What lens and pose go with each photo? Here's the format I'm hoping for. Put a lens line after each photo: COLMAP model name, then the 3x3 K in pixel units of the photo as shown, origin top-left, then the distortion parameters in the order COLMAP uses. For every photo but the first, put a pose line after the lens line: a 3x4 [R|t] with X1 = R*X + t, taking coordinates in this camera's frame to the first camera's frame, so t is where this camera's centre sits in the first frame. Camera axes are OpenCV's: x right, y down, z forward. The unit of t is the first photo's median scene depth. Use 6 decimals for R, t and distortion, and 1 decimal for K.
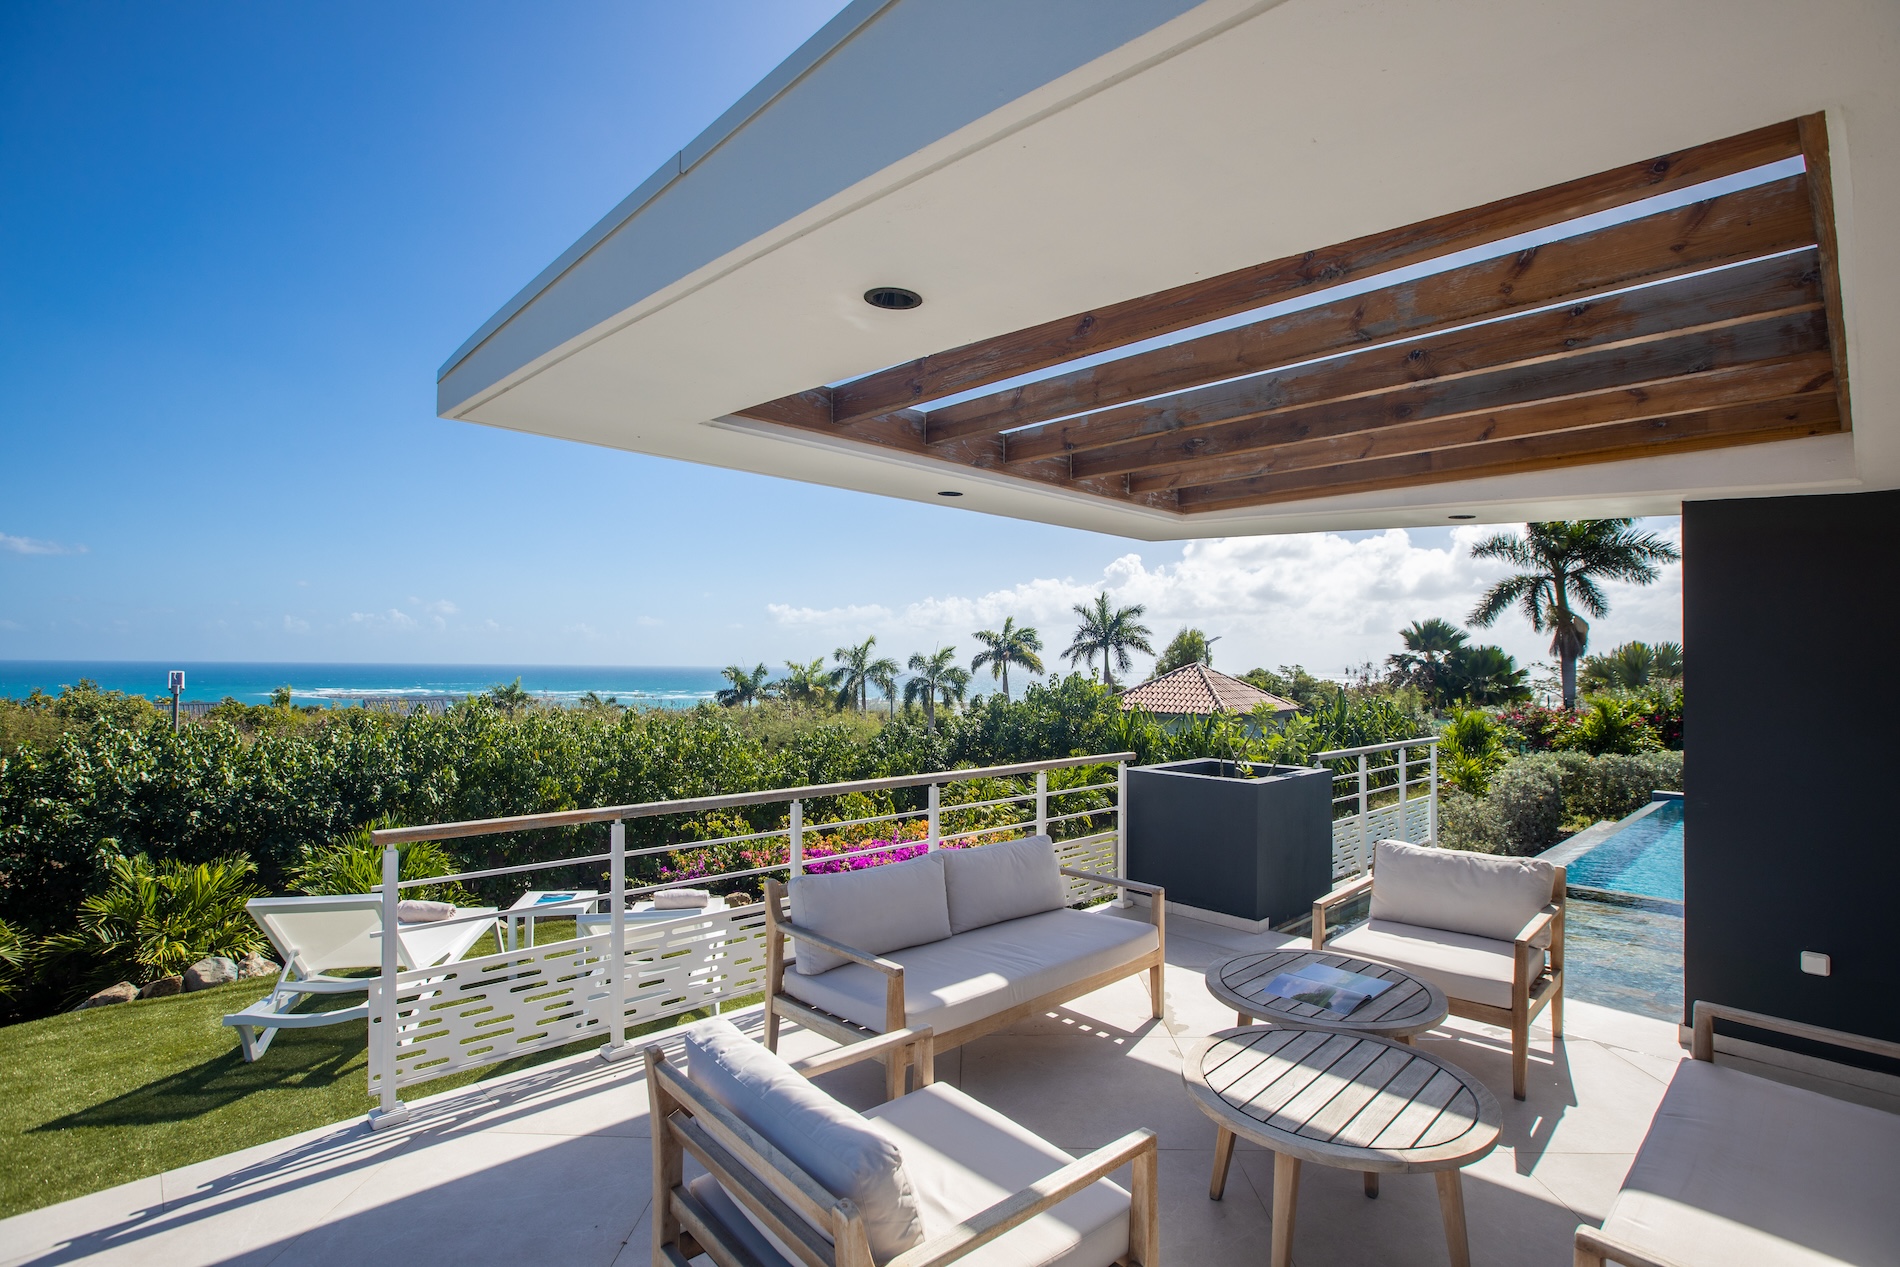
lens RADIAL K [[906.5, 0, 943.4], [0, 906.5, 644.6], [0, 0, 1]] dist [0.000652, 0.000601]
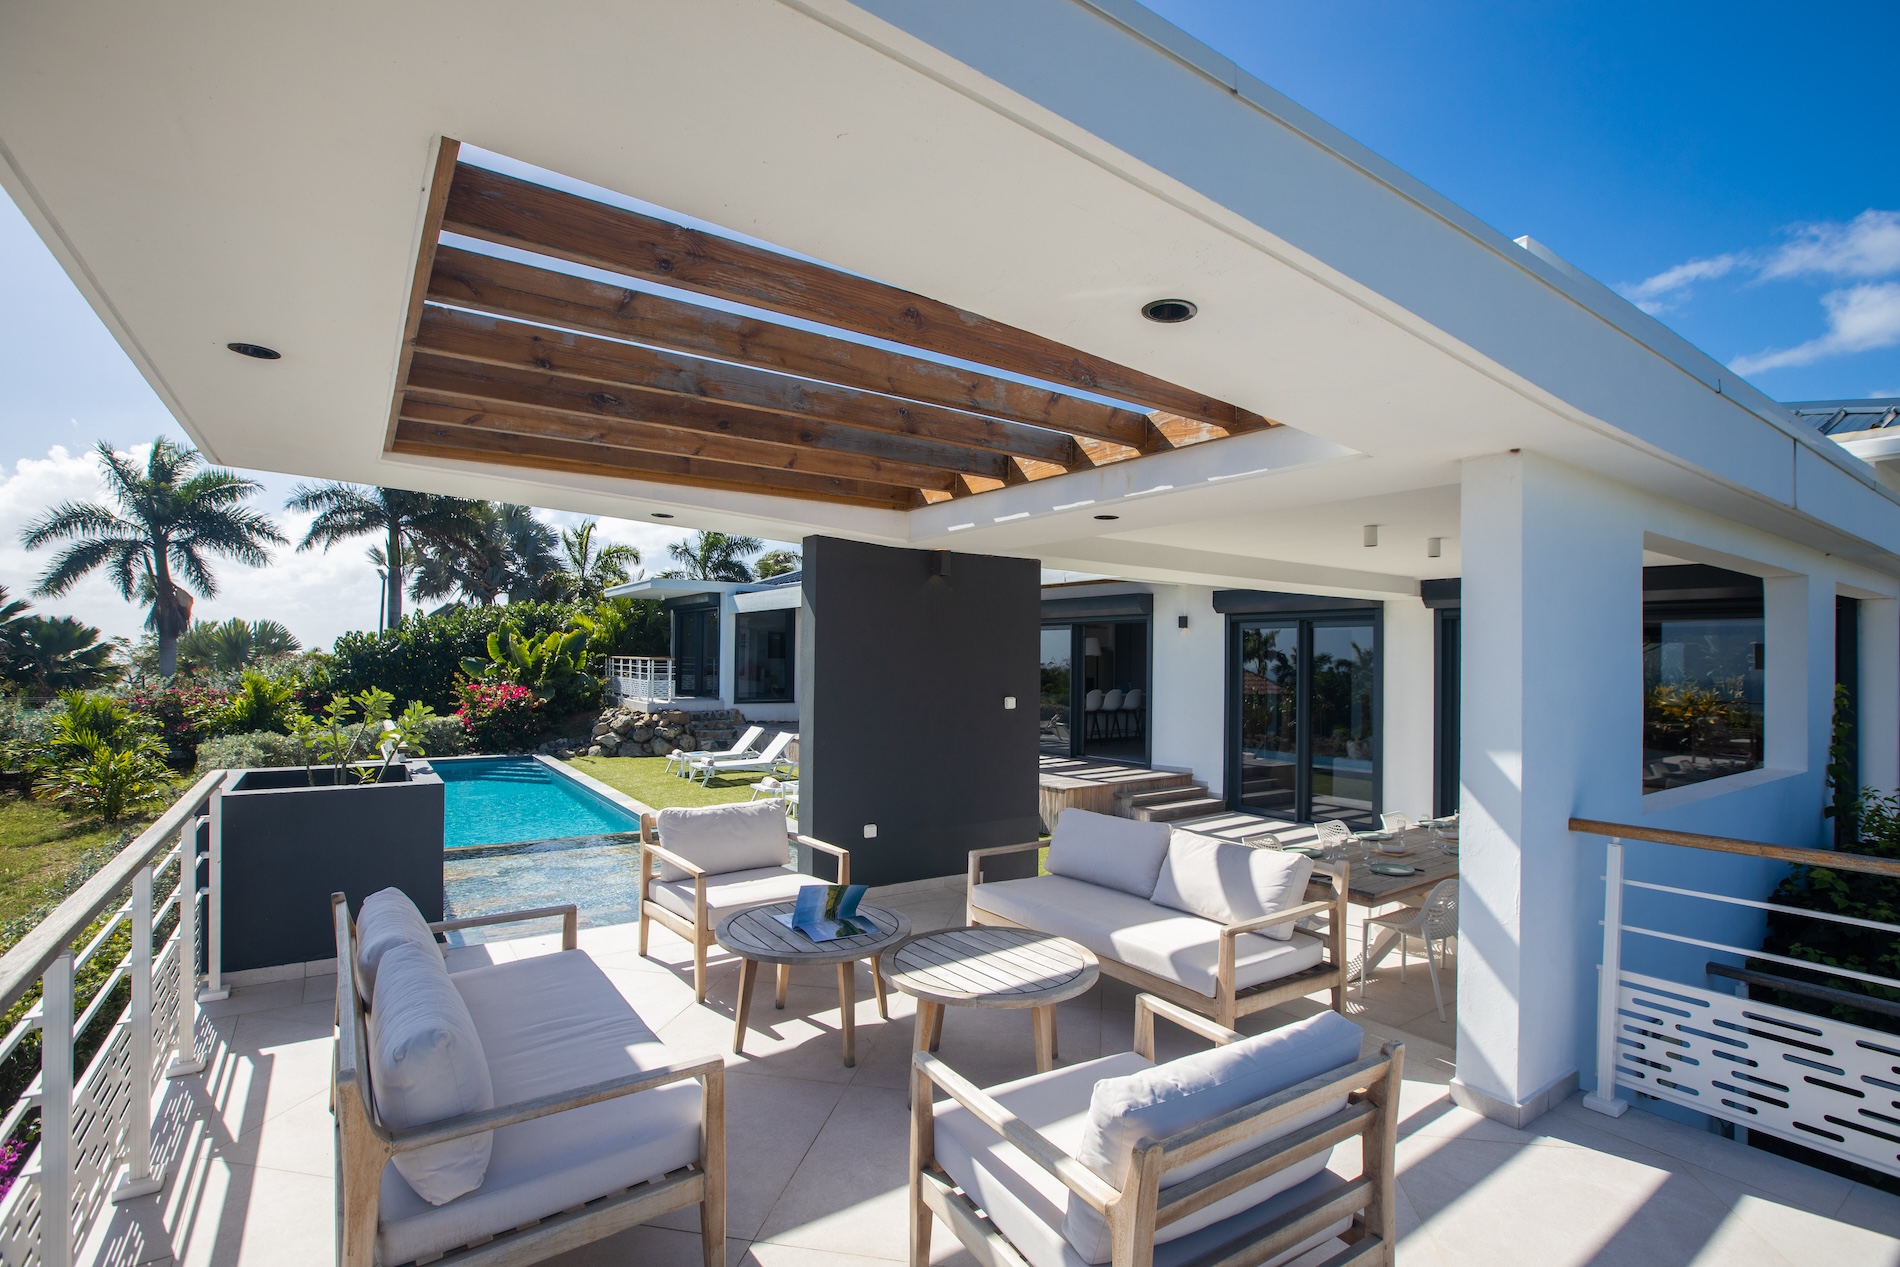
lens RADIAL K [[906.5, 0, 943.4], [0, 906.5, 644.6], [0, 0, 1]] dist [0.000652, 0.000601]
pose [[0.199105, 0.007261, 0.979951, -0.050754], [-0.032697, 0.999465, -0.000763, 0.001020], [-0.979433, -0.031889, 0.199236, 0.046279]]
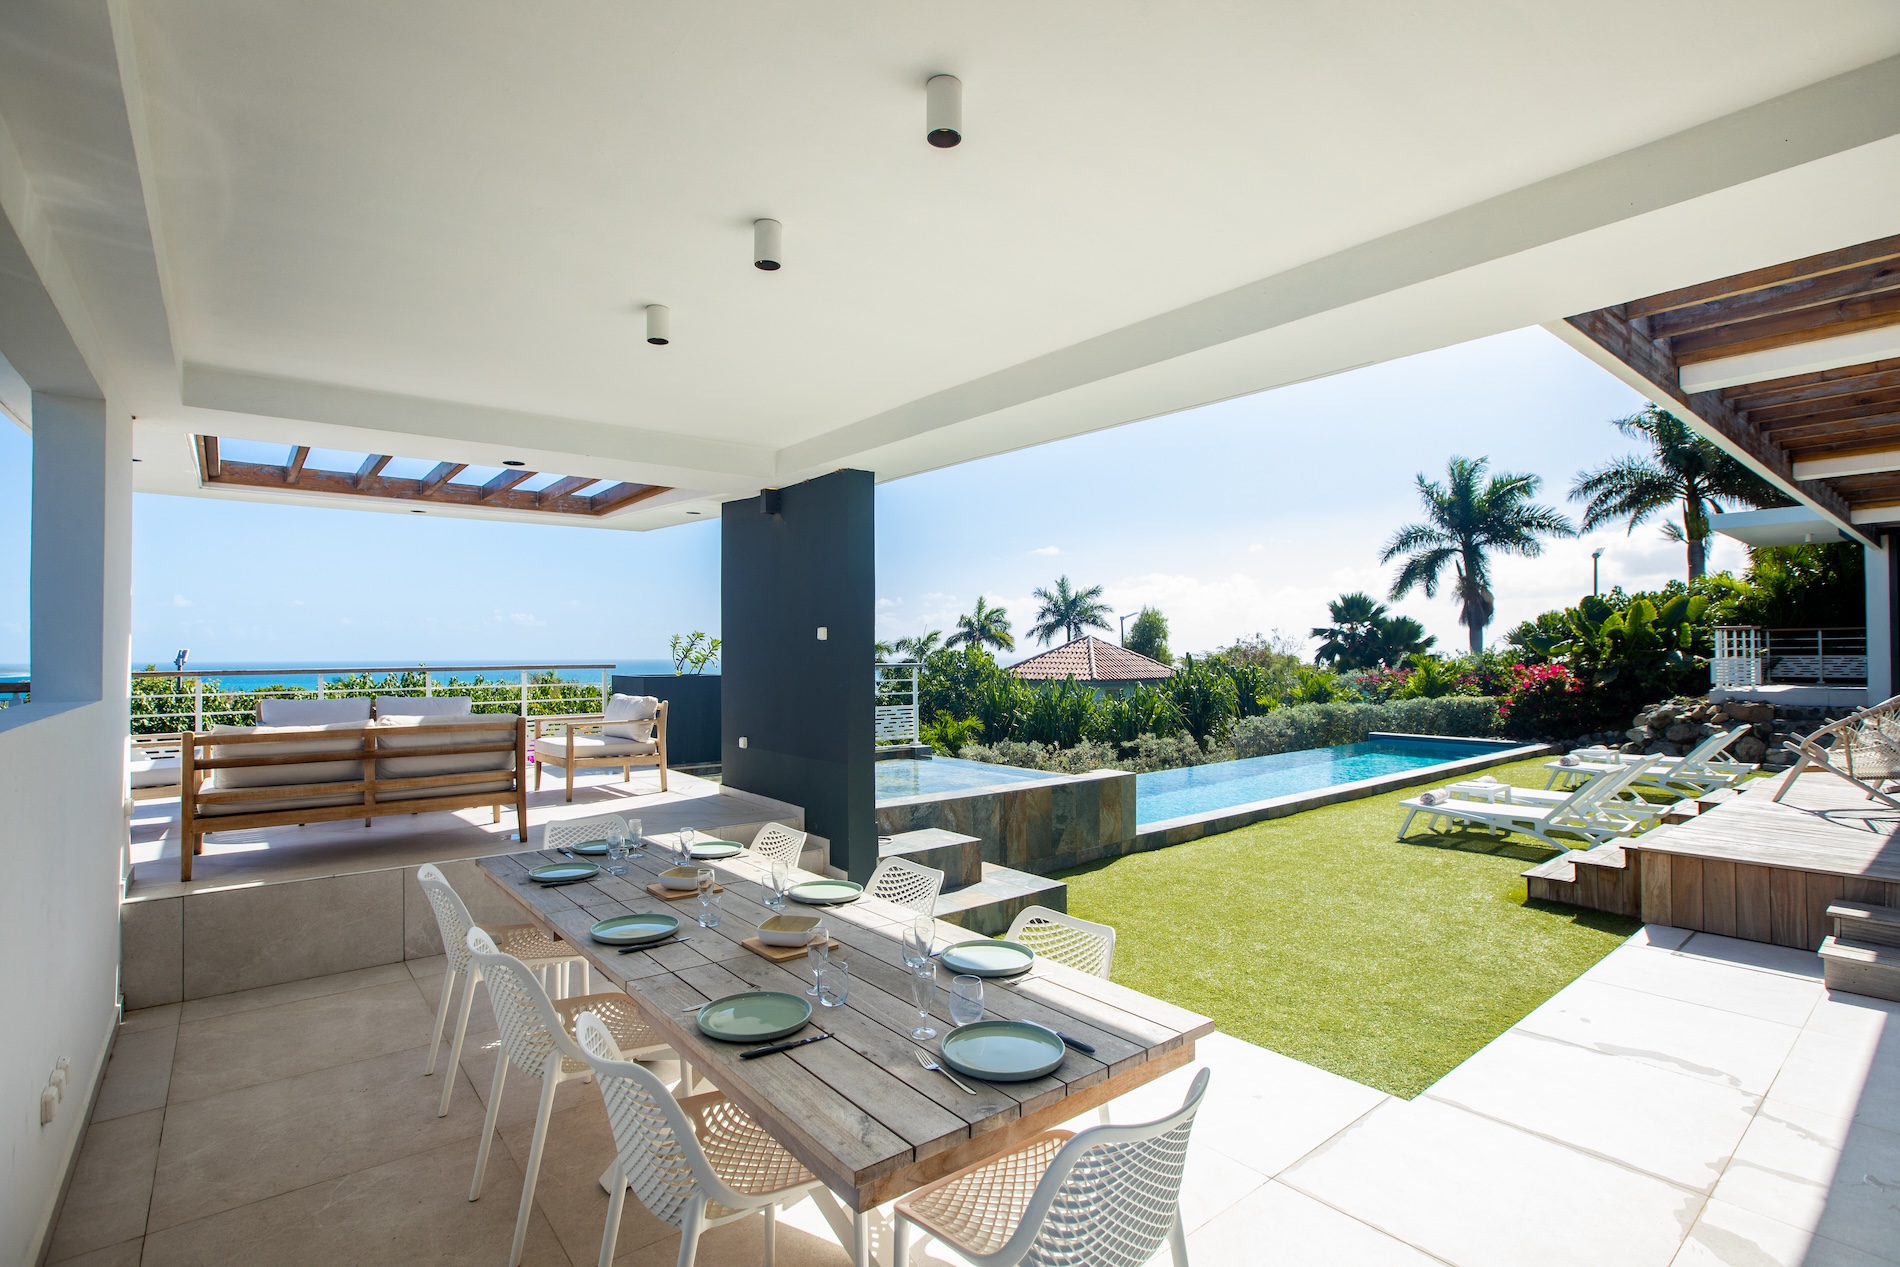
lens RADIAL K [[906.5, 0, 943.4], [0, 906.5, 644.6], [0, 0, 1]] dist [0.000652, 0.000601]
pose [[0.996109, -0.016920, -0.086490, 0.155638], [0.017931, 0.999780, 0.010918, 0.011961], [0.086286, -0.012426, 0.996193, -0.095253]]
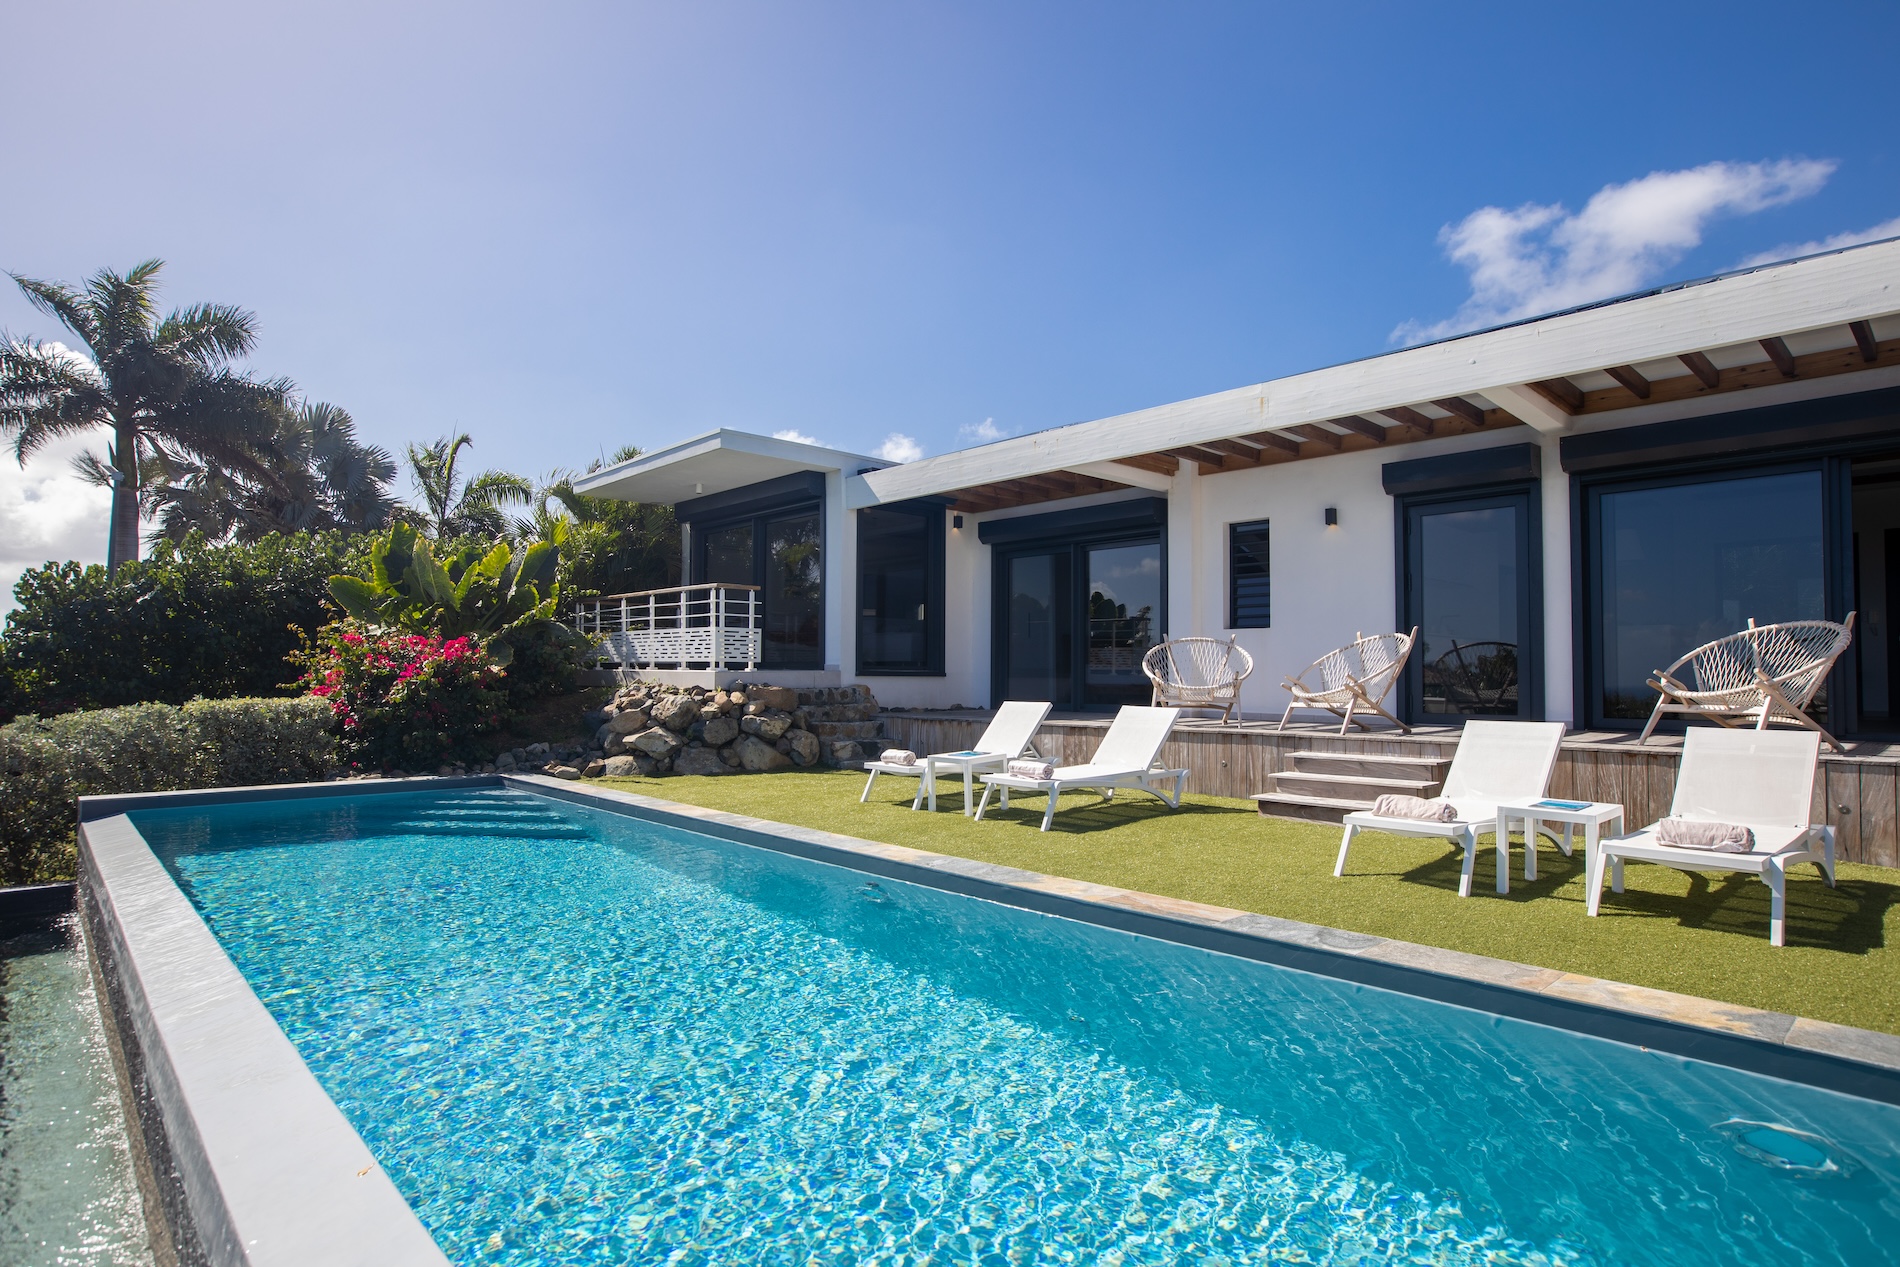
lens RADIAL K [[985.9, 0, 946.2], [0, 985.9, 667.4], [0, 0, 1]] dist [-0.001964, -0.000672]
pose [[0.034468, 0.003379, 0.999400, 0.157875], [-0.024827, 0.999689, -0.002524, 0.041559], [-0.999097, -0.024725, 0.034541, 0.257098]]
